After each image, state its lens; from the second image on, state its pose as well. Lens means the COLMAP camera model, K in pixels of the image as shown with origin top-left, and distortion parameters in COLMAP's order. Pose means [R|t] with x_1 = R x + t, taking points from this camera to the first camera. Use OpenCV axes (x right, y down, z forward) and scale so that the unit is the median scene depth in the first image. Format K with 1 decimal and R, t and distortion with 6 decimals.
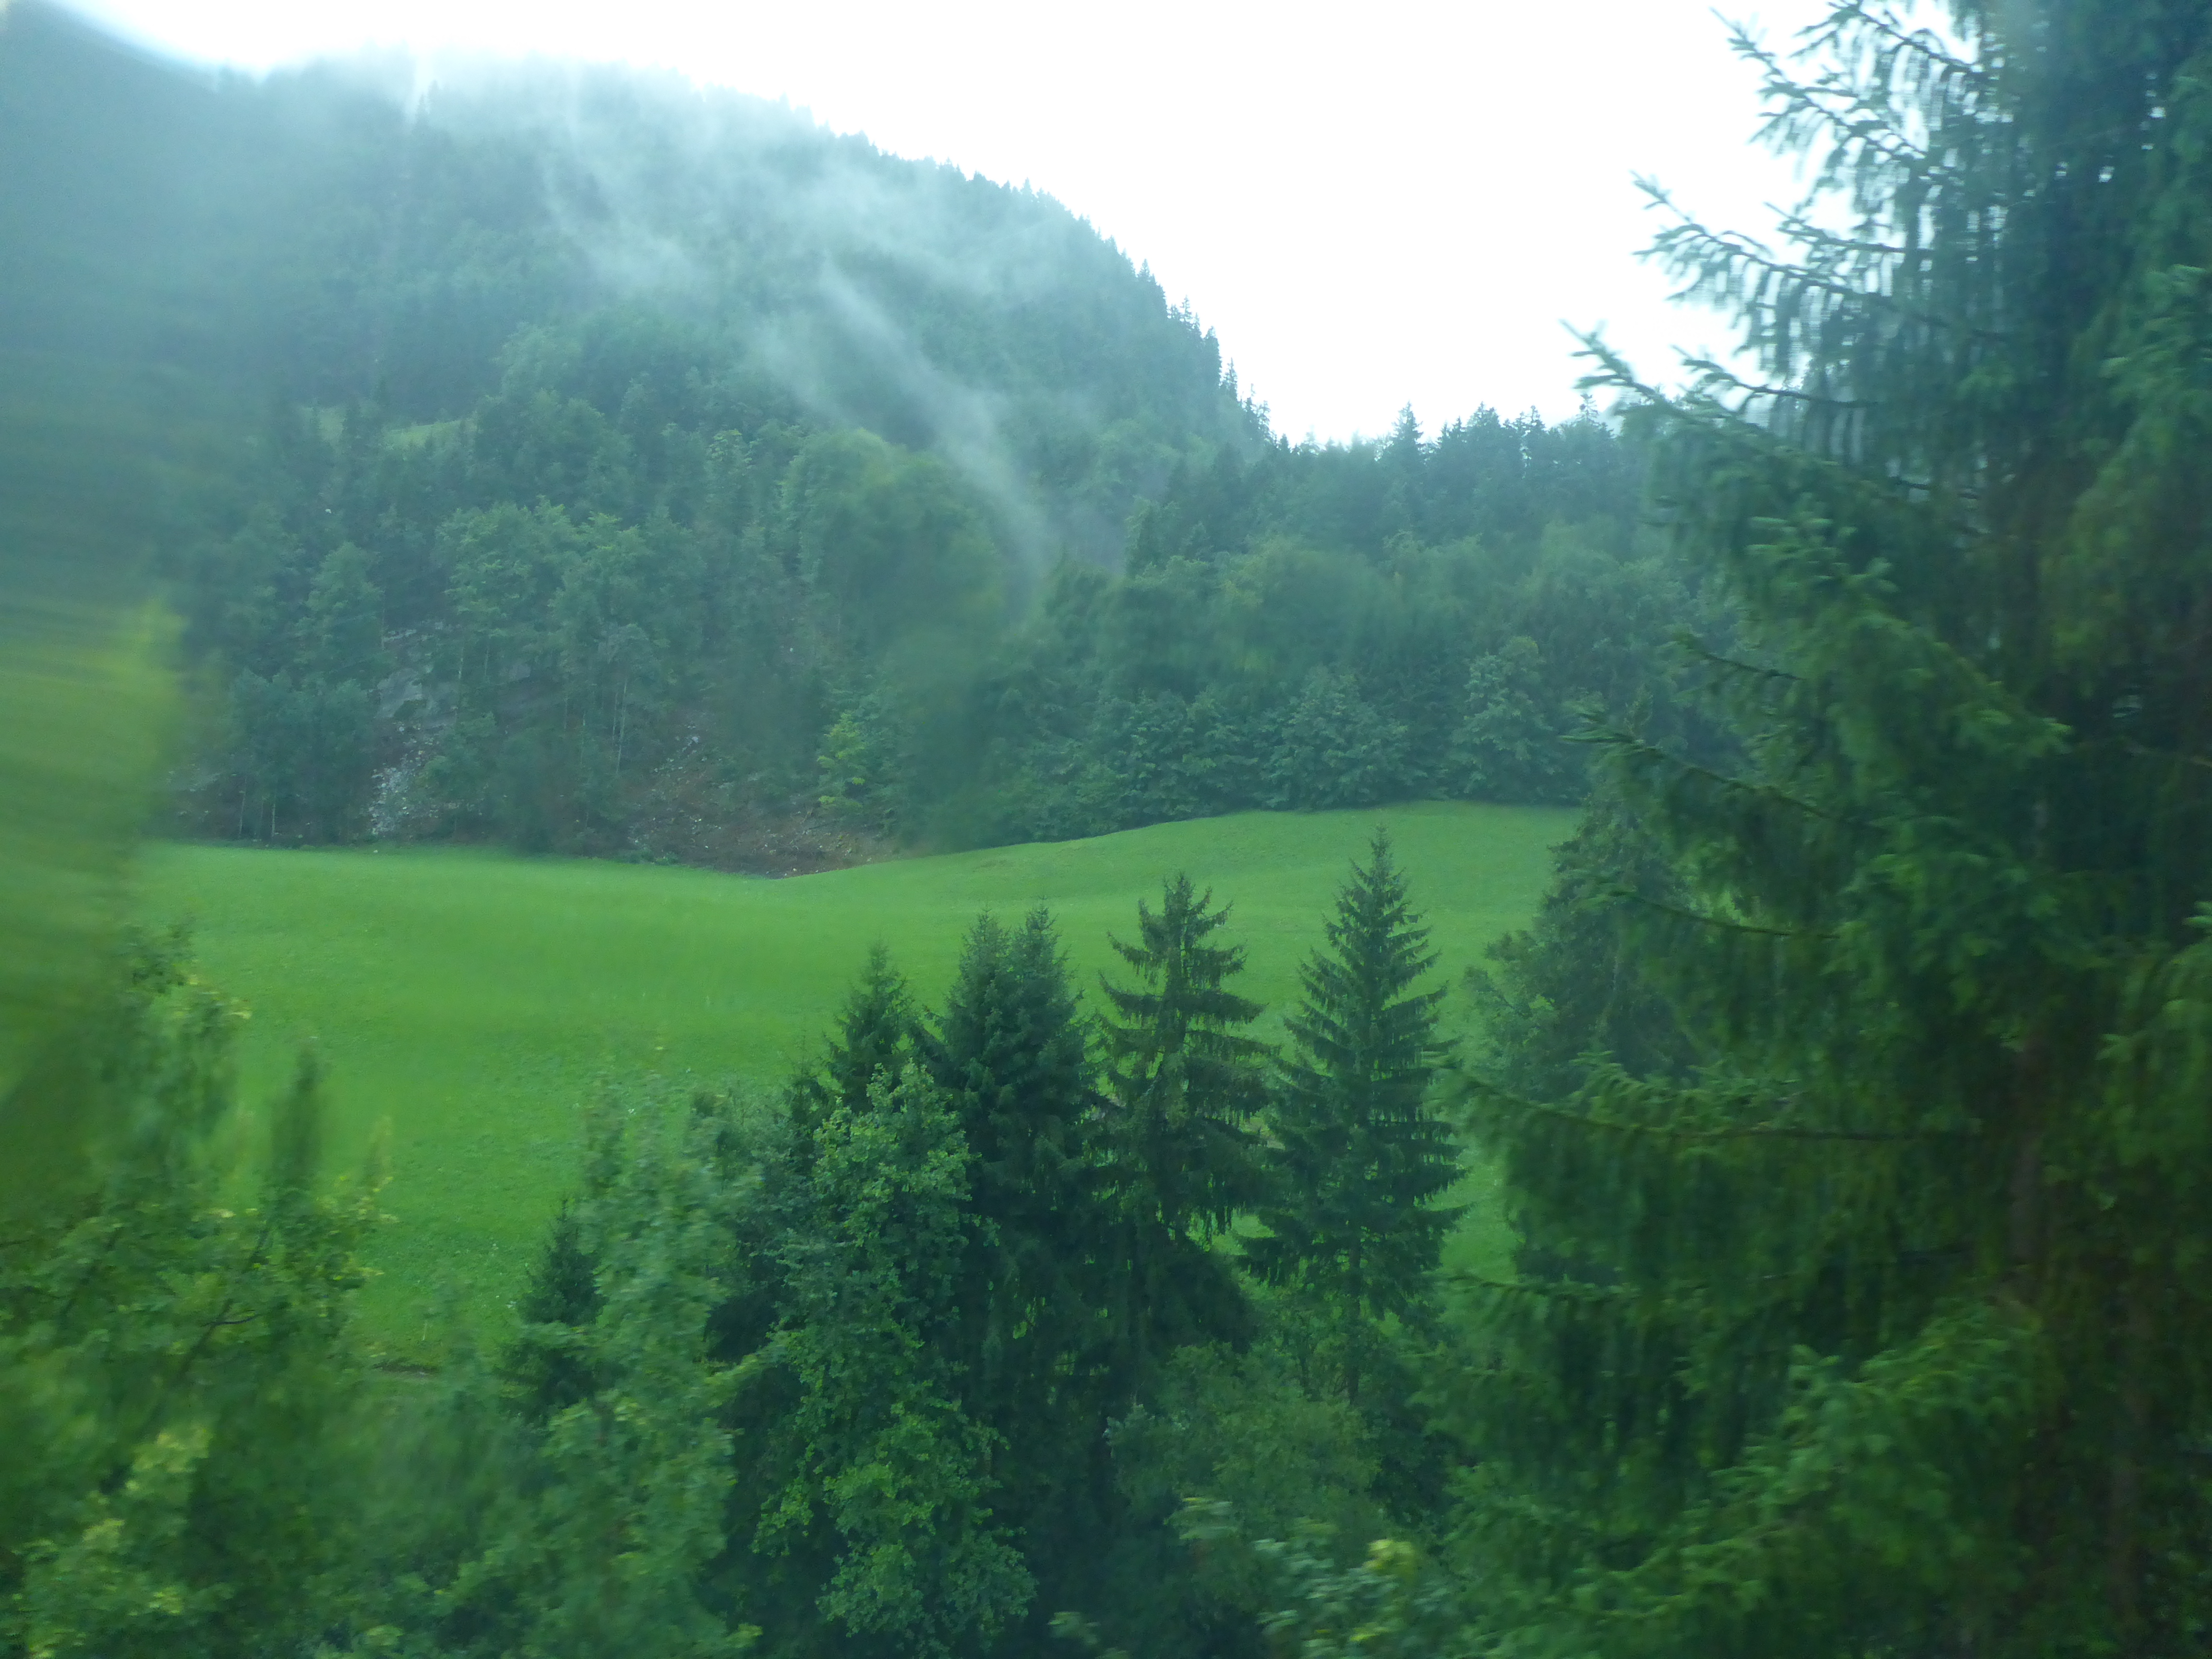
lens RADIAL K [[1825.5, 0, 1106.0], [0, 1825.5, 829.5], [0, 0, 1]] dist [-0.011167, -0.000830]
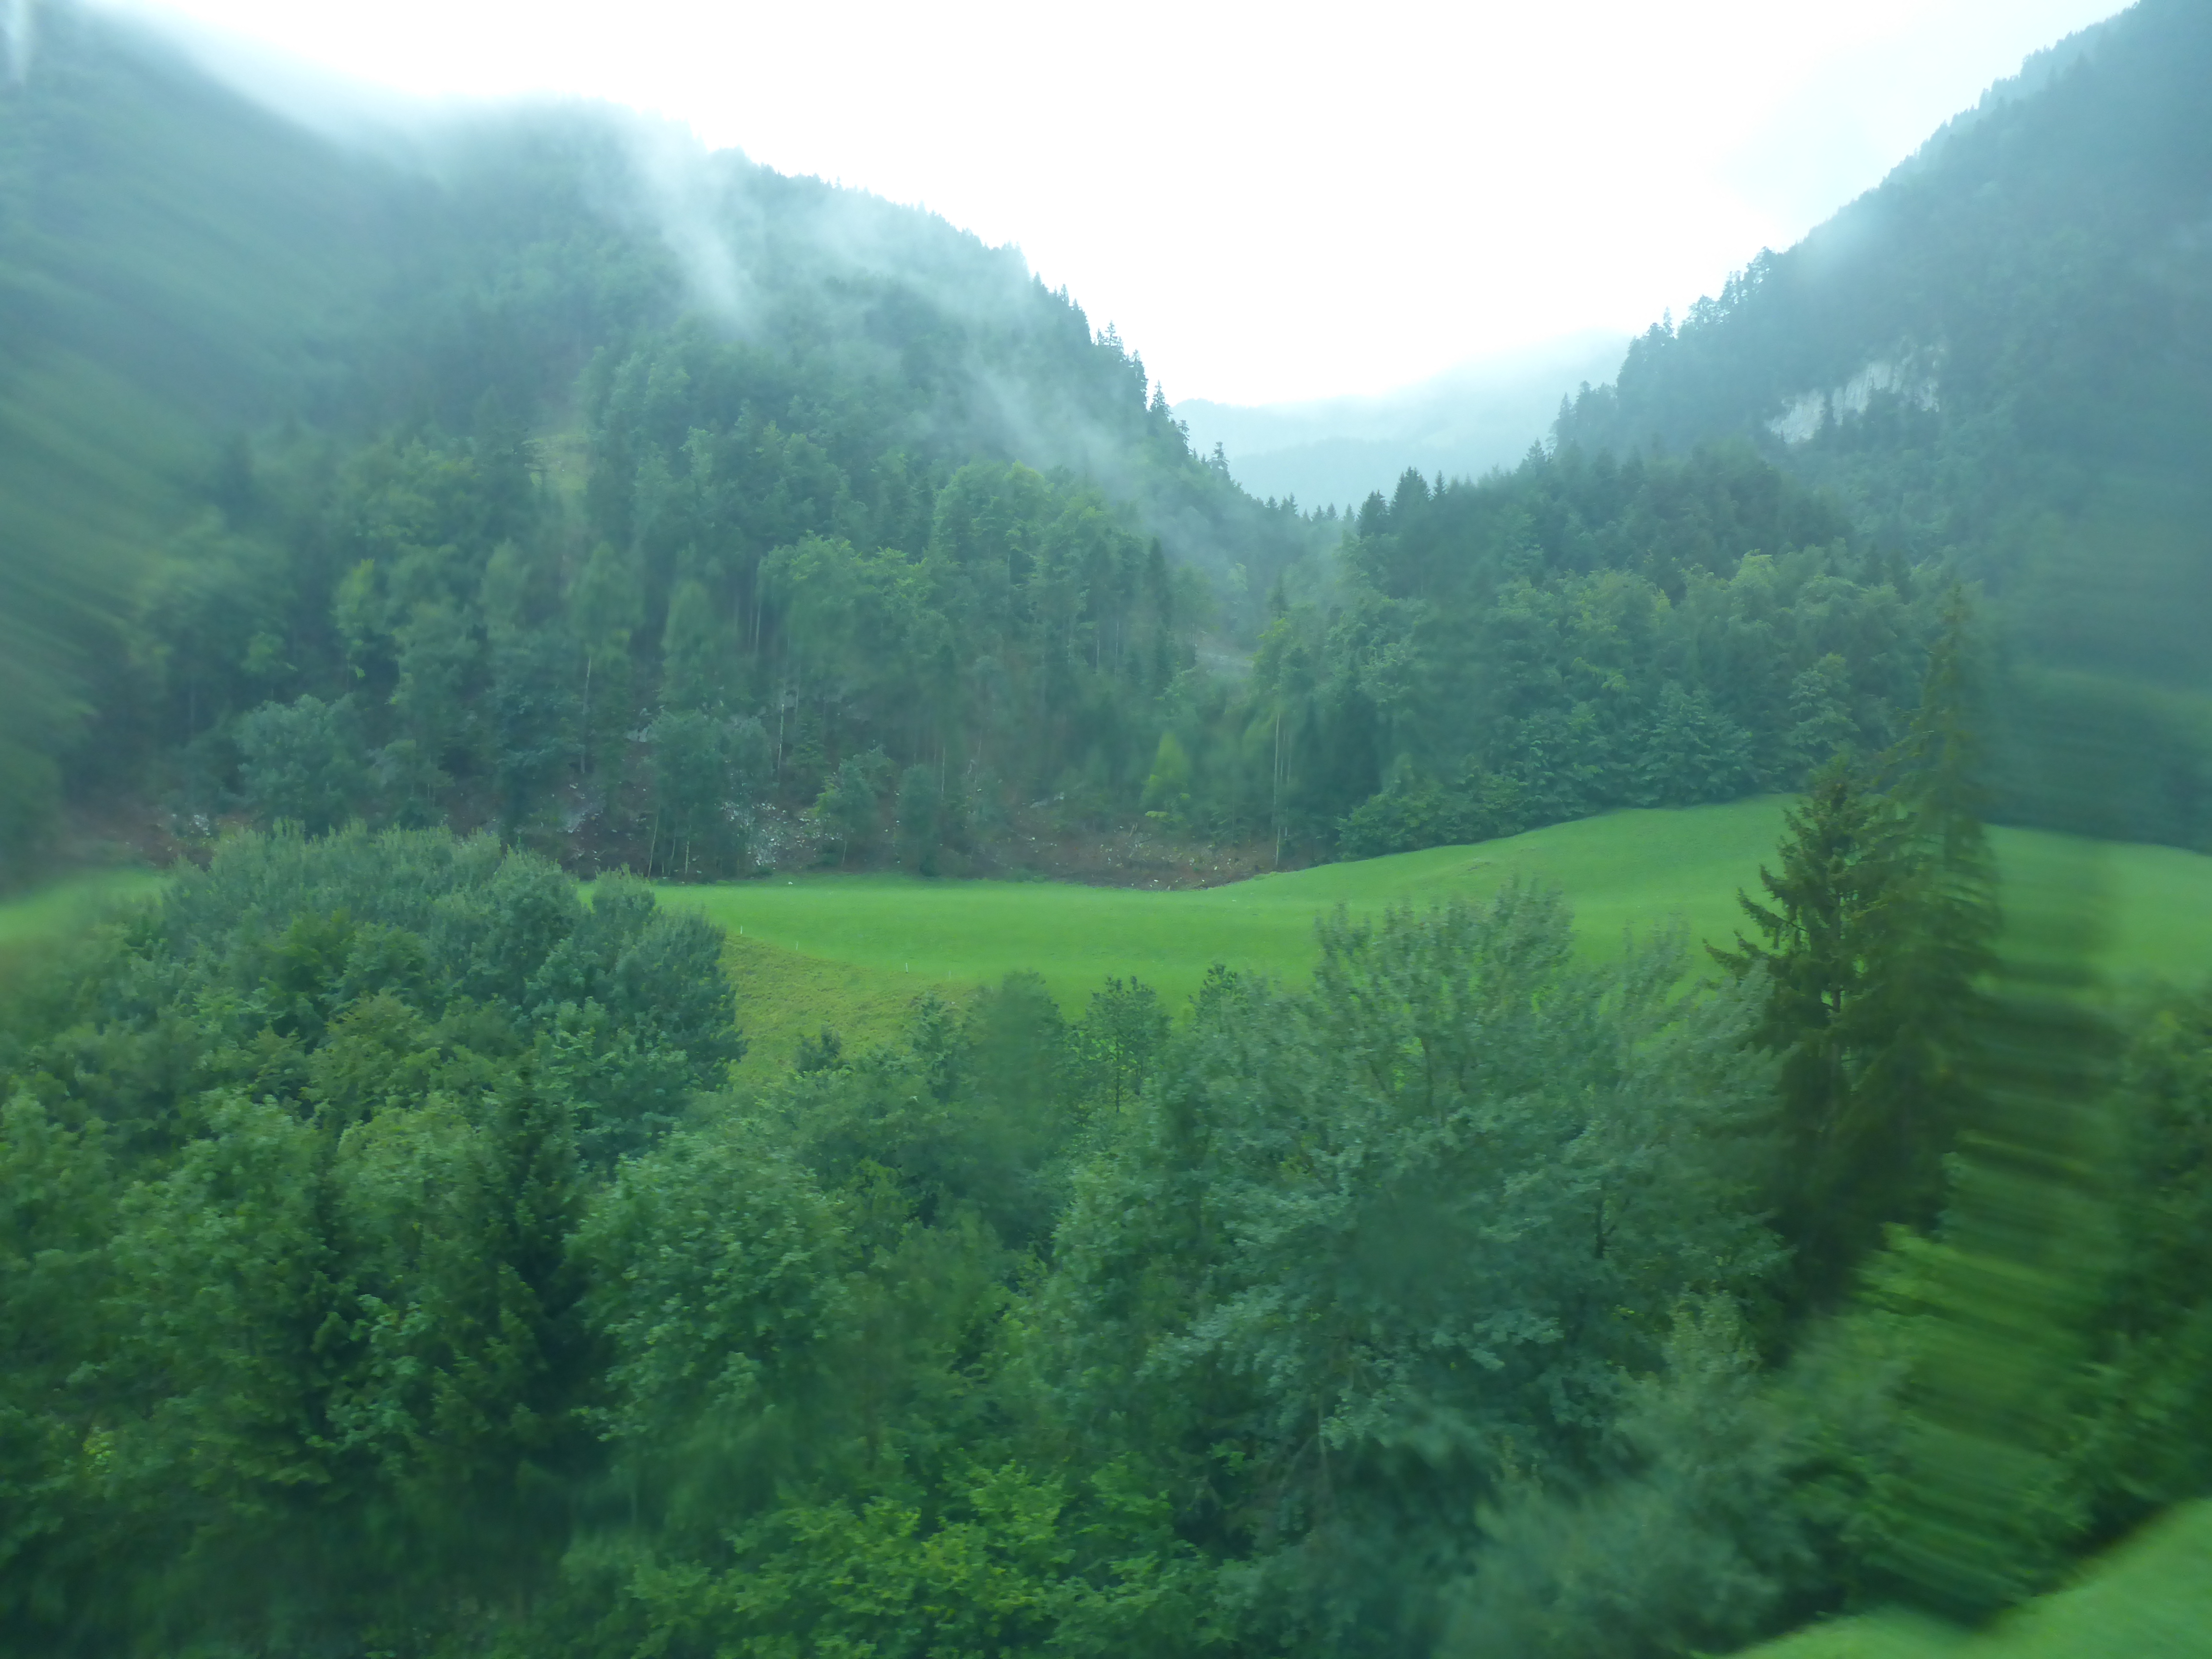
lens RADIAL K [[1825.5, 0, 1106.0], [0, 1825.5, 829.5], [0, 0, 1]] dist [-0.011167, -0.000830]
pose [[0.972328, -0.044335, 0.229376, -0.506790], [0.043634, 0.999015, 0.008129, -0.021200], [-0.229511, 0.002104, 0.973304, -0.048765]]
